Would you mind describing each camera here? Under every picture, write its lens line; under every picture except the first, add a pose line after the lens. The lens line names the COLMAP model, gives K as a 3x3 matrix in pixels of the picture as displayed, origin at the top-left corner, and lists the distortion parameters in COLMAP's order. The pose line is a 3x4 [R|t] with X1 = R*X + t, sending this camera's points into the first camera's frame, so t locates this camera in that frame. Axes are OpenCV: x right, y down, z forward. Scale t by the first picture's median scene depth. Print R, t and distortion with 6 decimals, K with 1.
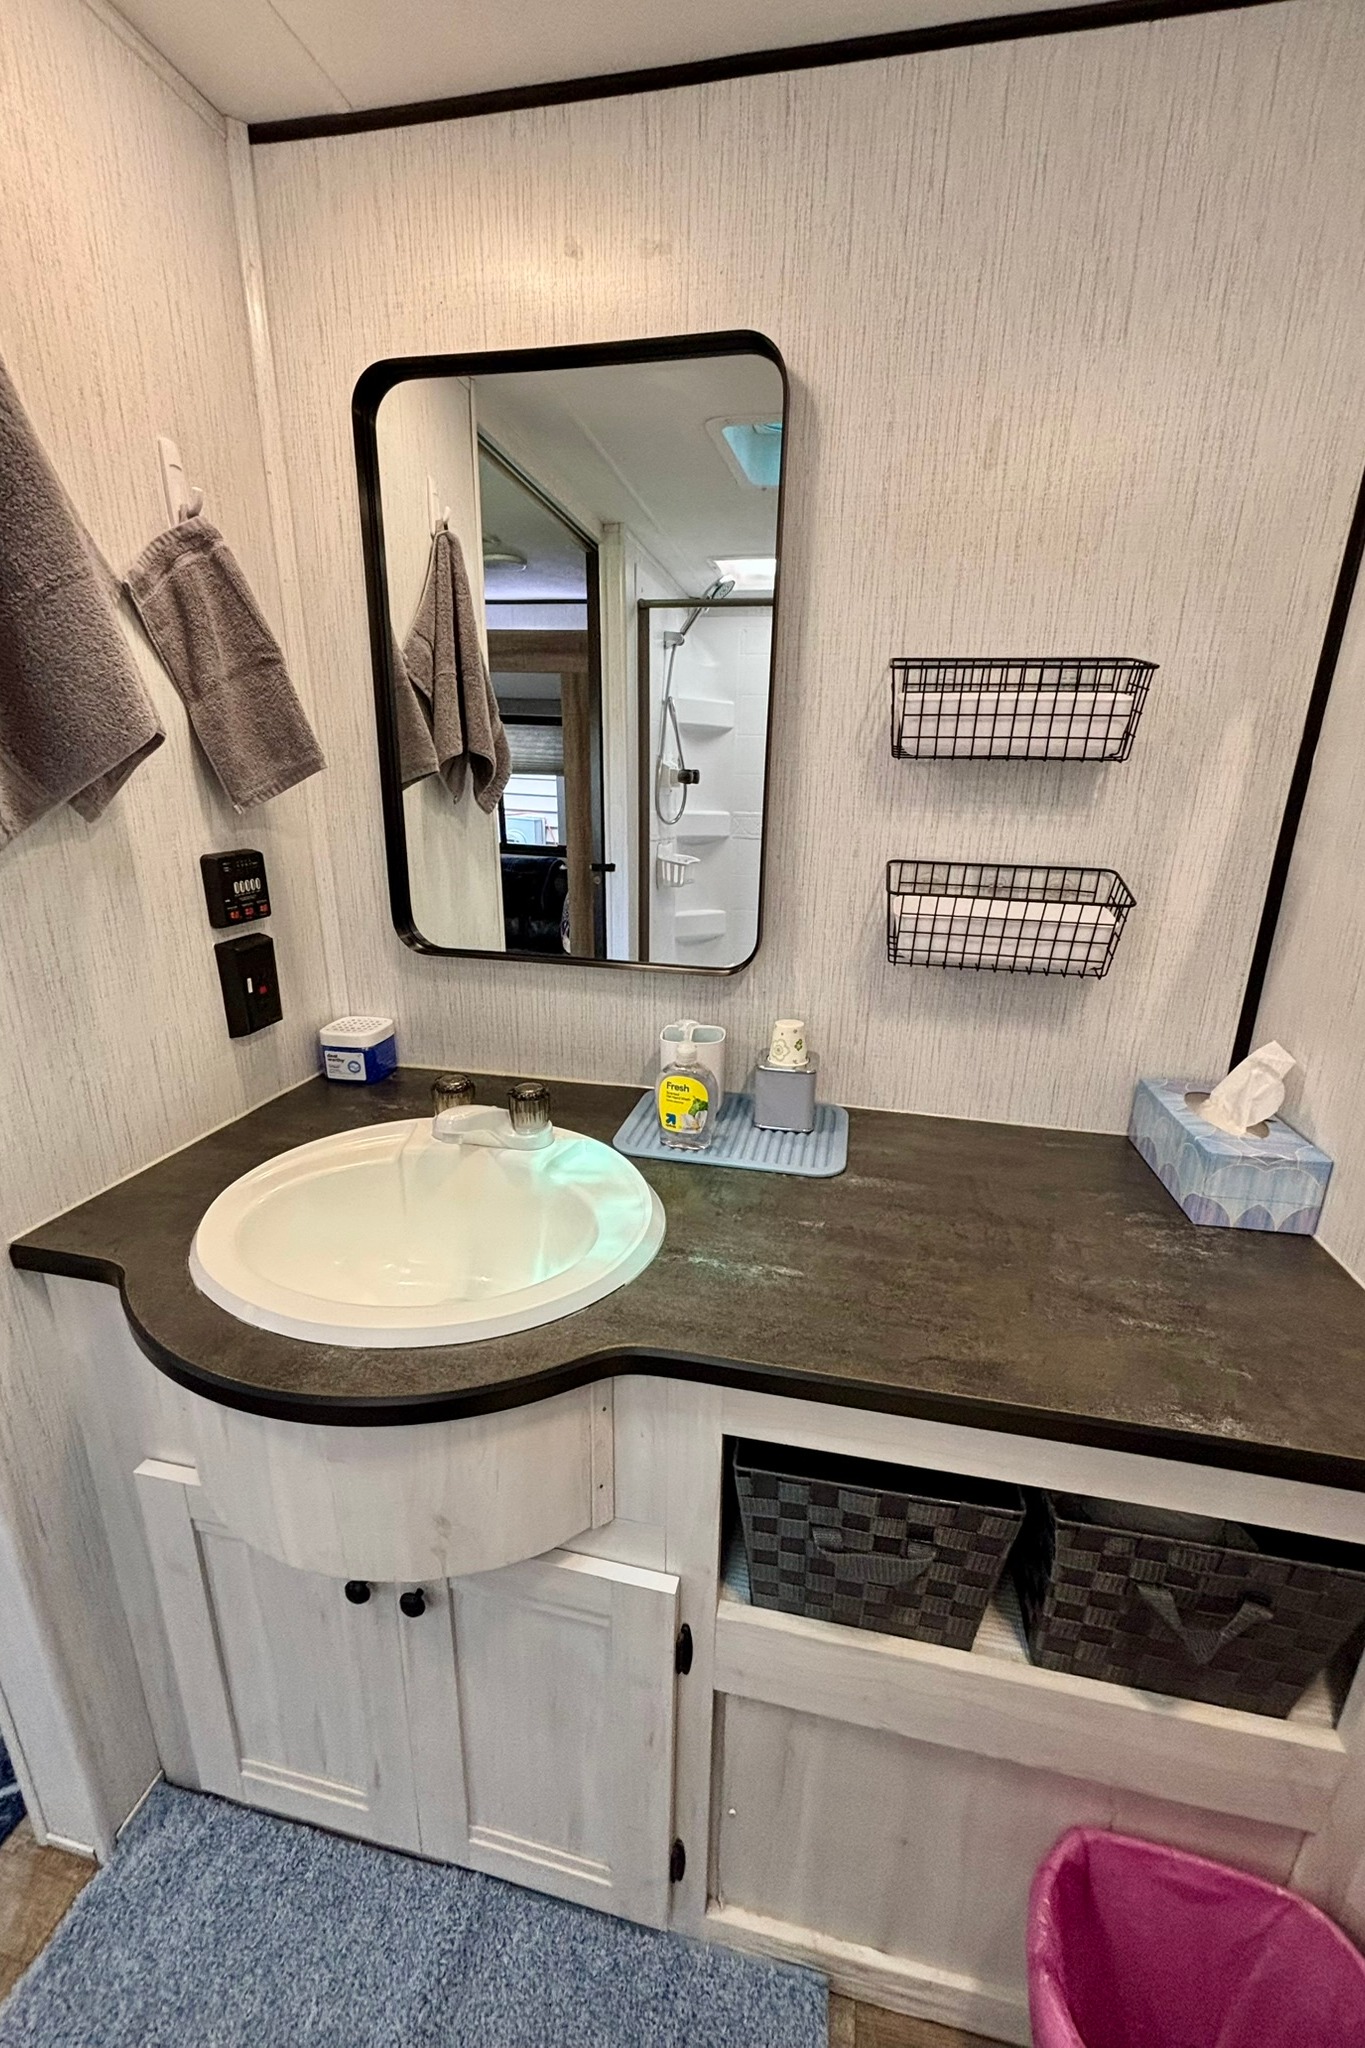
lens RADIAL K [[783.3, 0, 682.5], [0, 783.3, 1024.0], [0, 0, 1]] dist [0.000646, 0.000040]
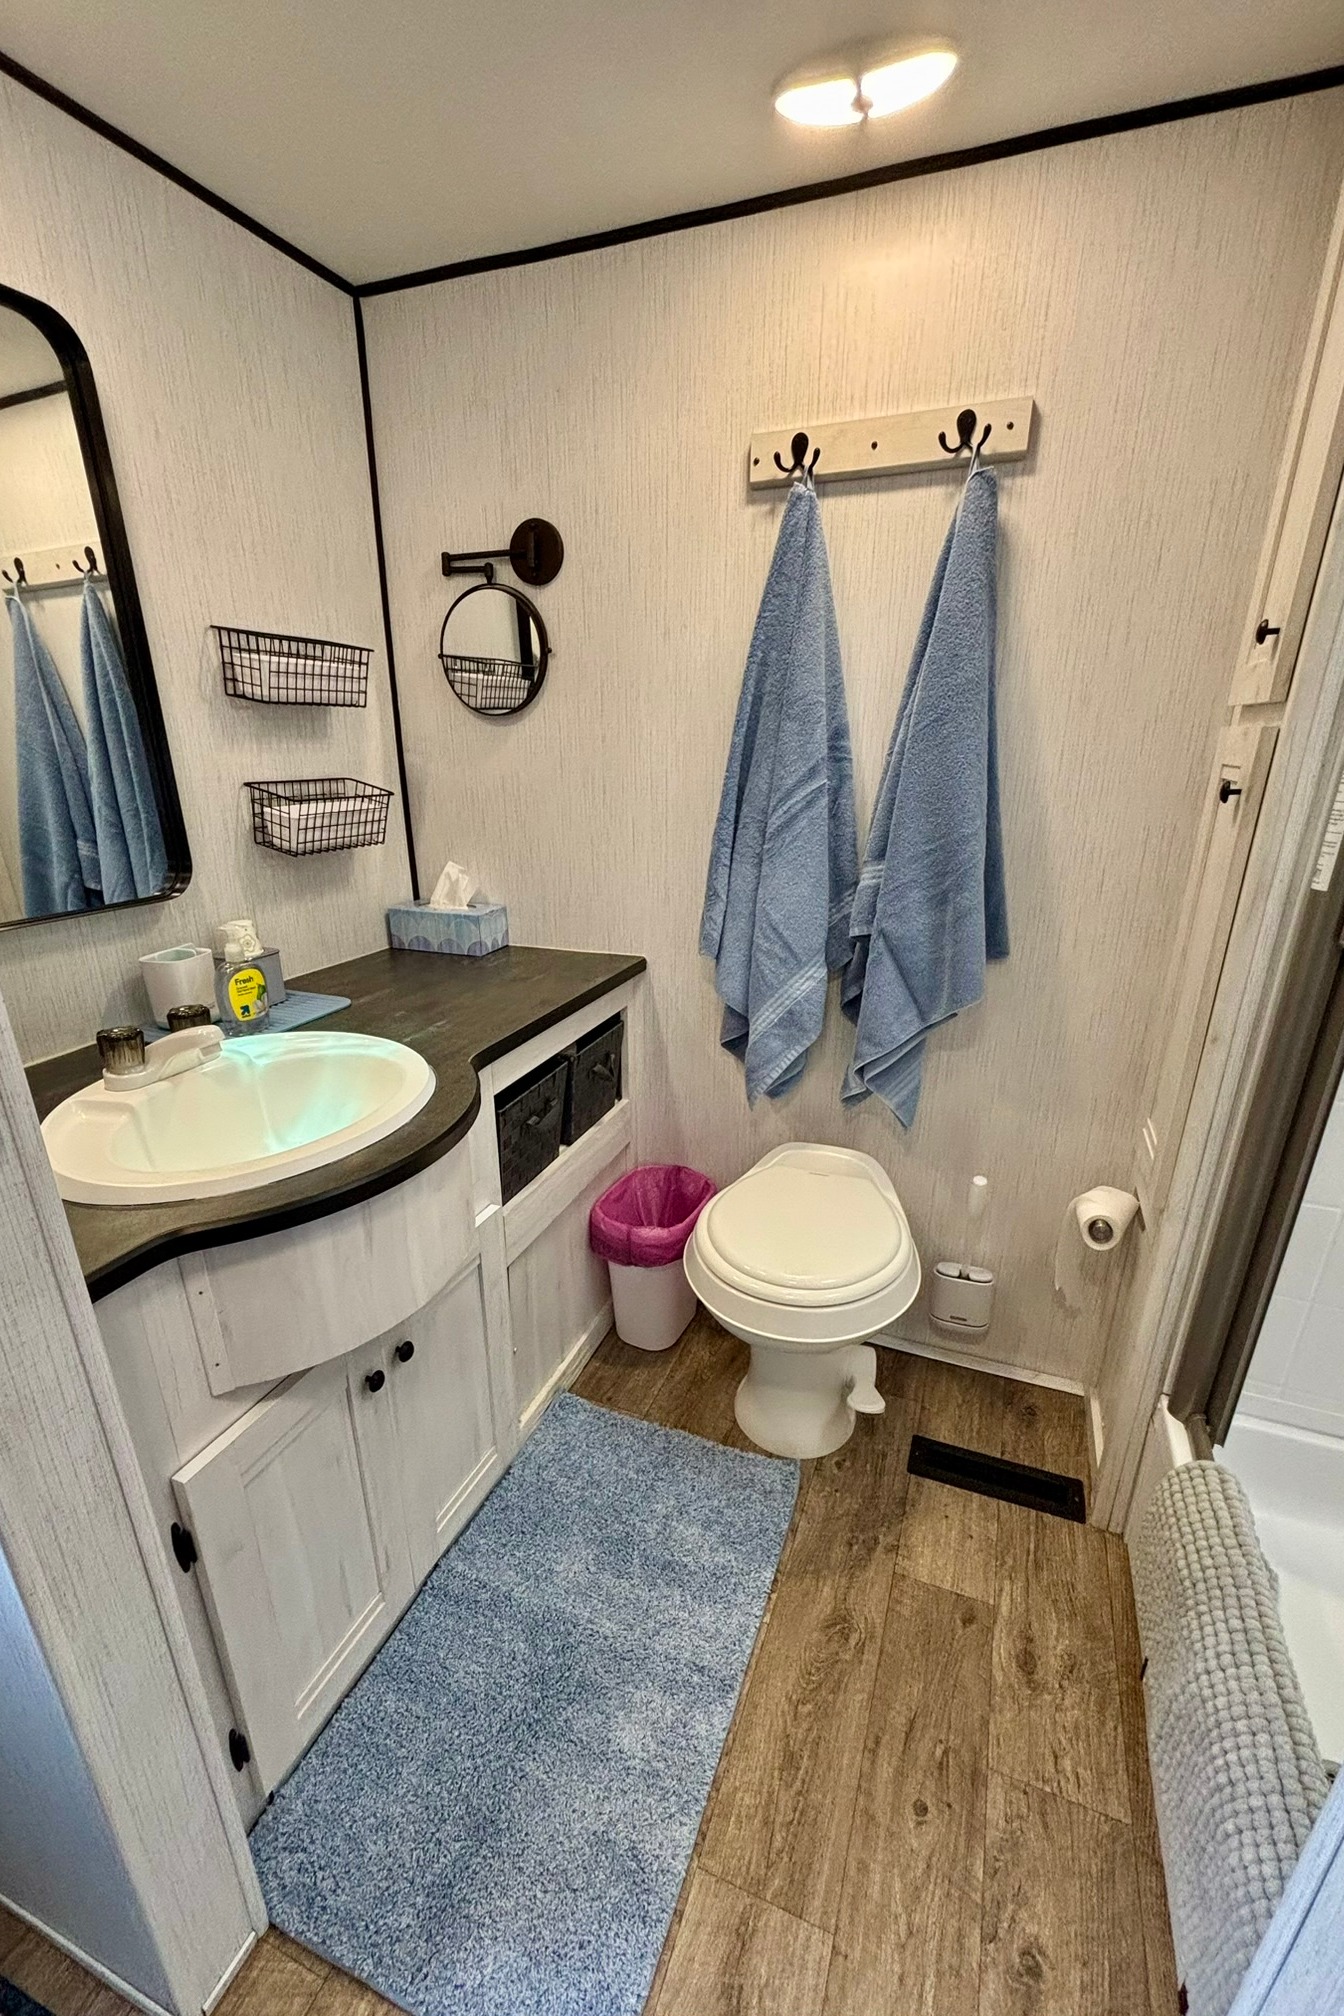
lens RADIAL K [[870.4, 0, 643.3], [0, 870.4, 1066.9], [0, 0, 1]] dist [0.000298, 0.000133]
pose [[0.185760, -0.363777, 0.912776, -1.193674], [0.292908, 0.907211, 0.301949, -0.024431], [-0.937922, 0.211269, 0.275077, 0.086641]]
